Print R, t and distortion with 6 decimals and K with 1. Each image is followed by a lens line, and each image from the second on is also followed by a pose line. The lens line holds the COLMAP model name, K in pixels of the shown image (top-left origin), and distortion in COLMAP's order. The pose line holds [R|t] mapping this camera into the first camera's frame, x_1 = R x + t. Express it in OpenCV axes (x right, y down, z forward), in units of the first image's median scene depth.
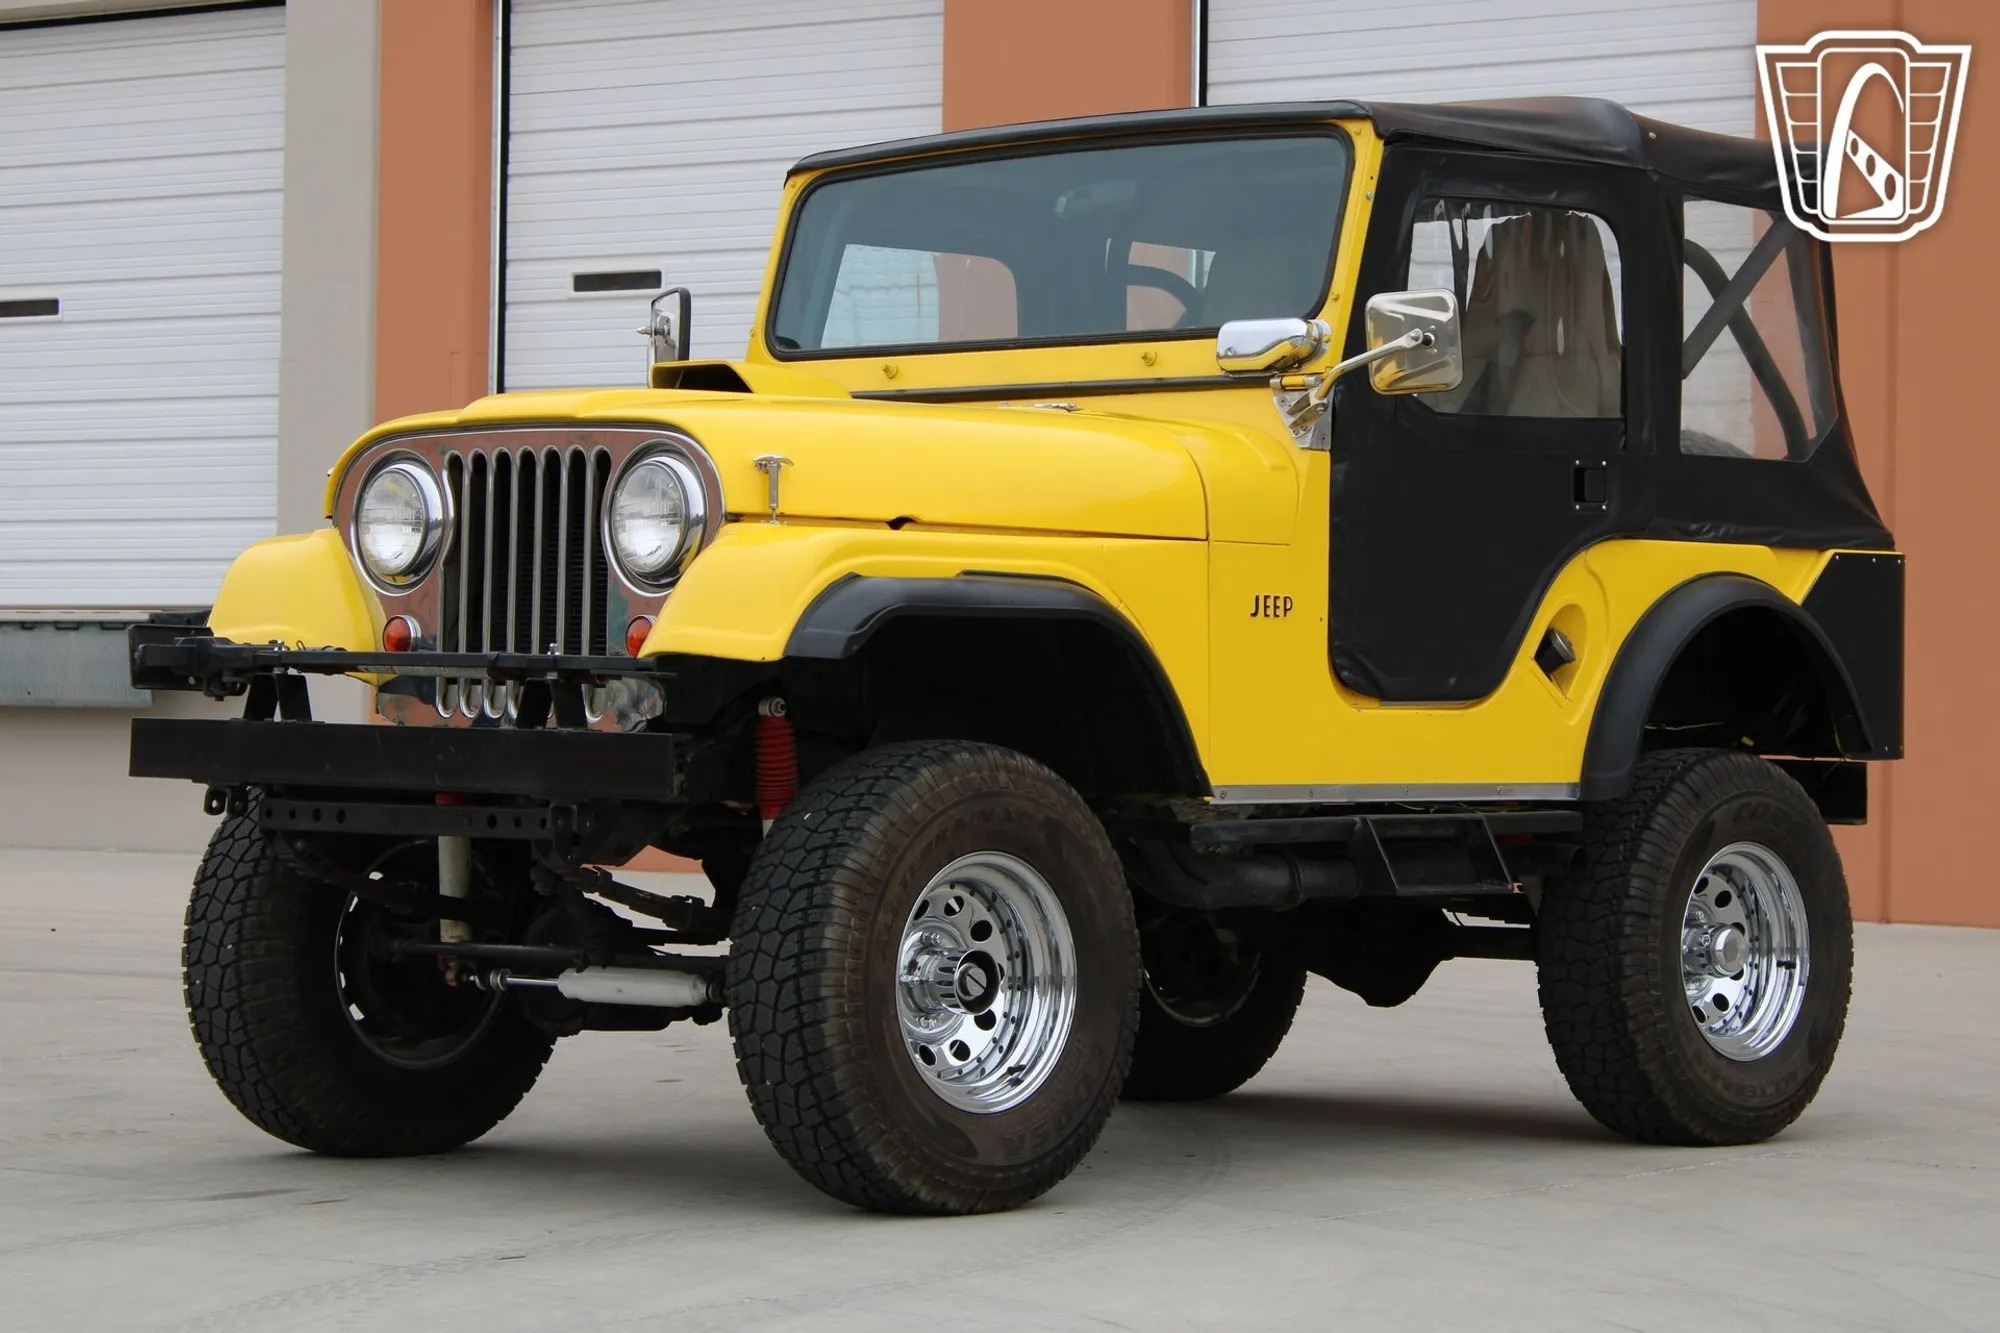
lens RADIAL K [[4781.8, 0, 1005.2], [0, 4781.8, 664.6], [0, 0, 1]] dist [0.096365, 0.421183]
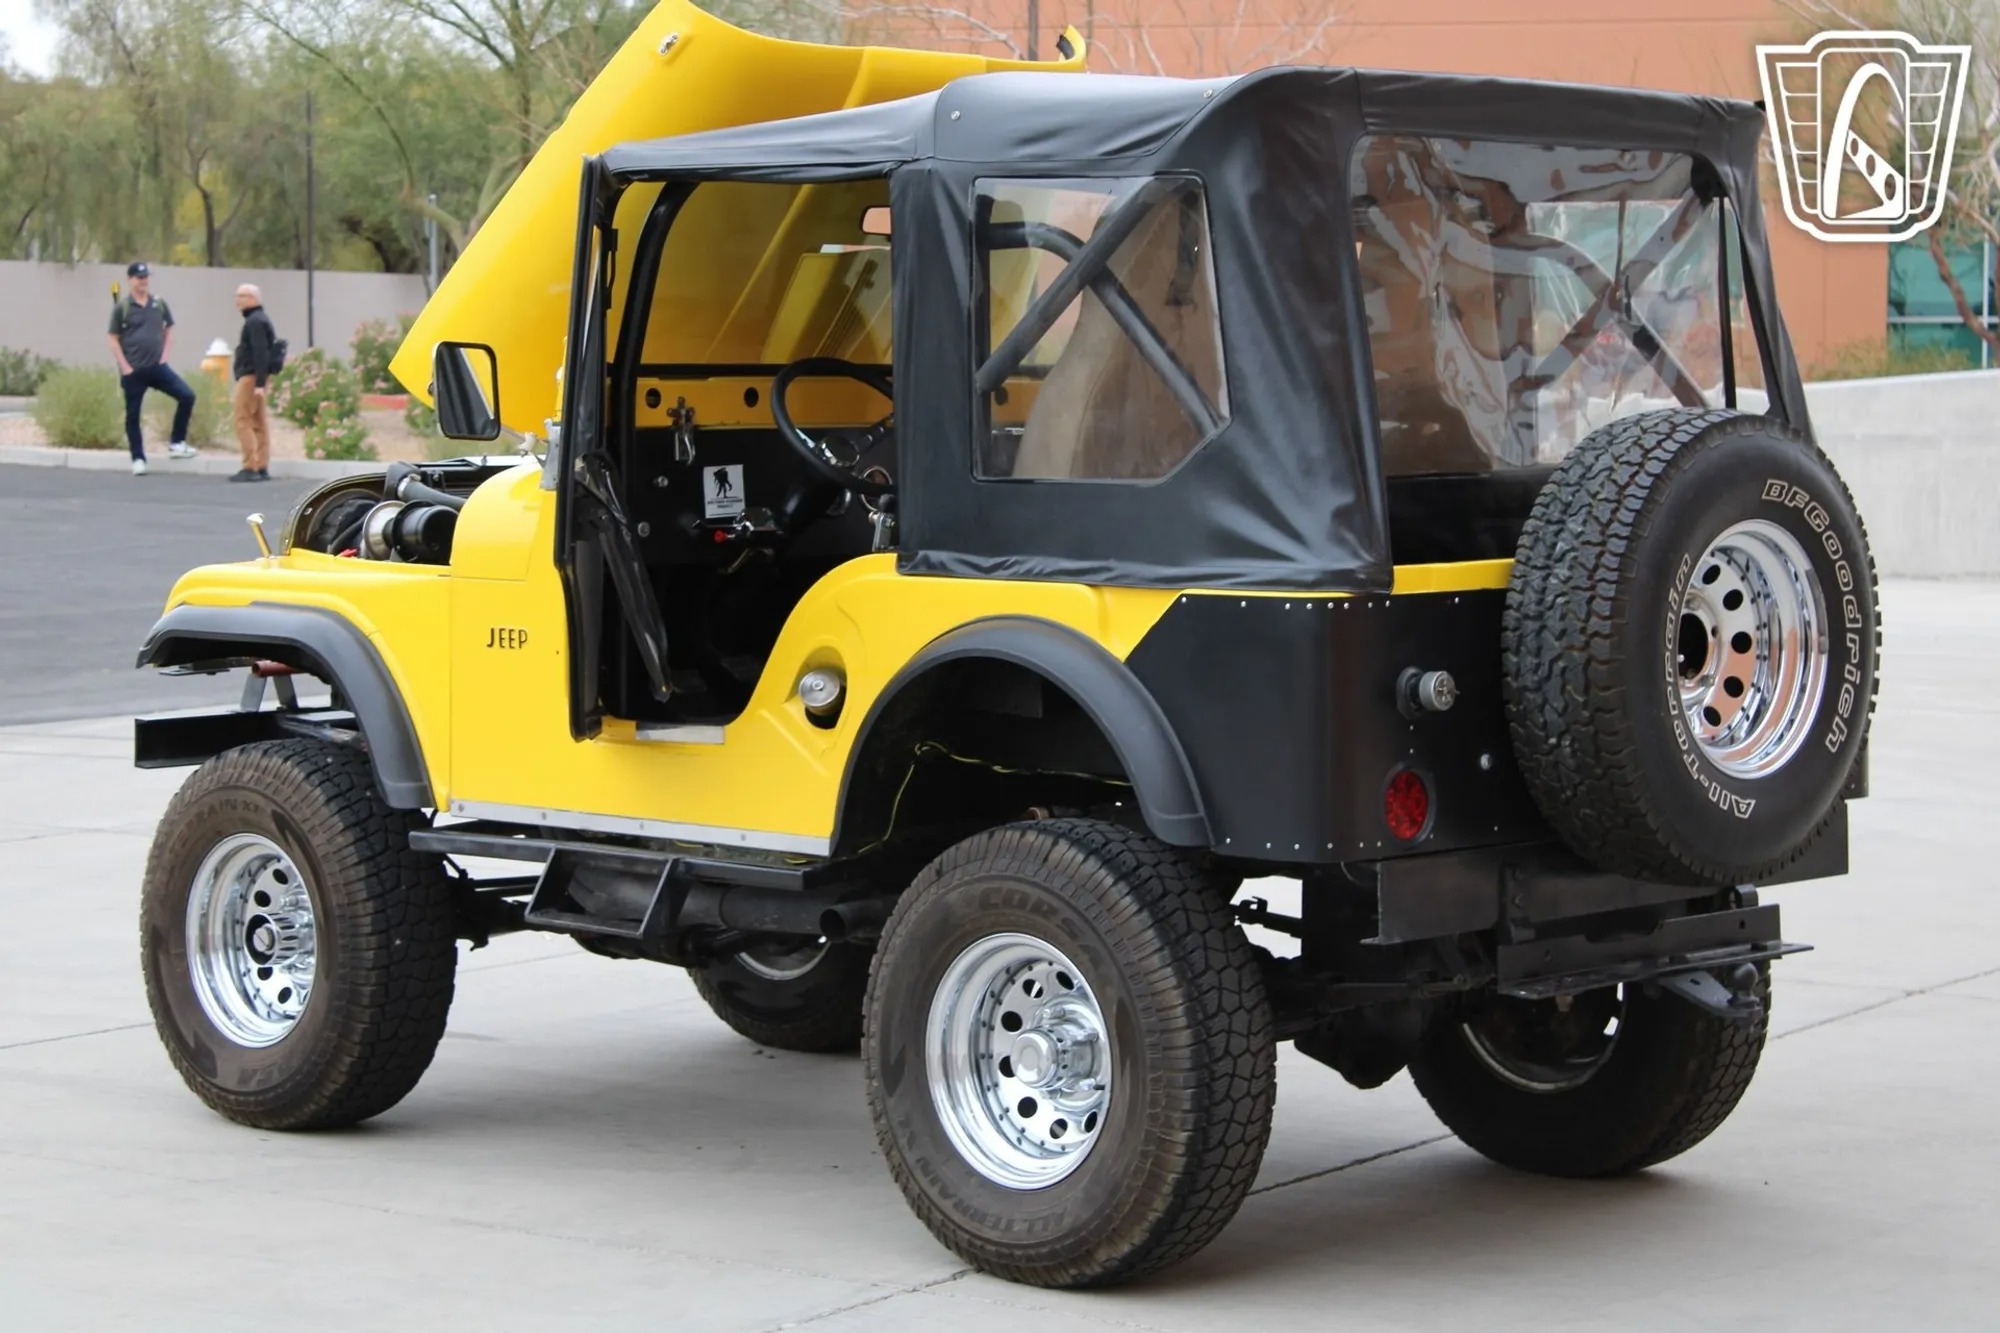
lens RADIAL K [[4318.7, 0, 1002.7], [0, 4318.7, 663.6], [0, 0, 1]] dist [0.069075, -0.029592]
pose [[-0.001182, 0.057464, -0.998347, 1.006623], [0.009592, 0.998302, 0.057450, -0.060177], [0.999953, -0.009508, -0.001731, 1.096301]]
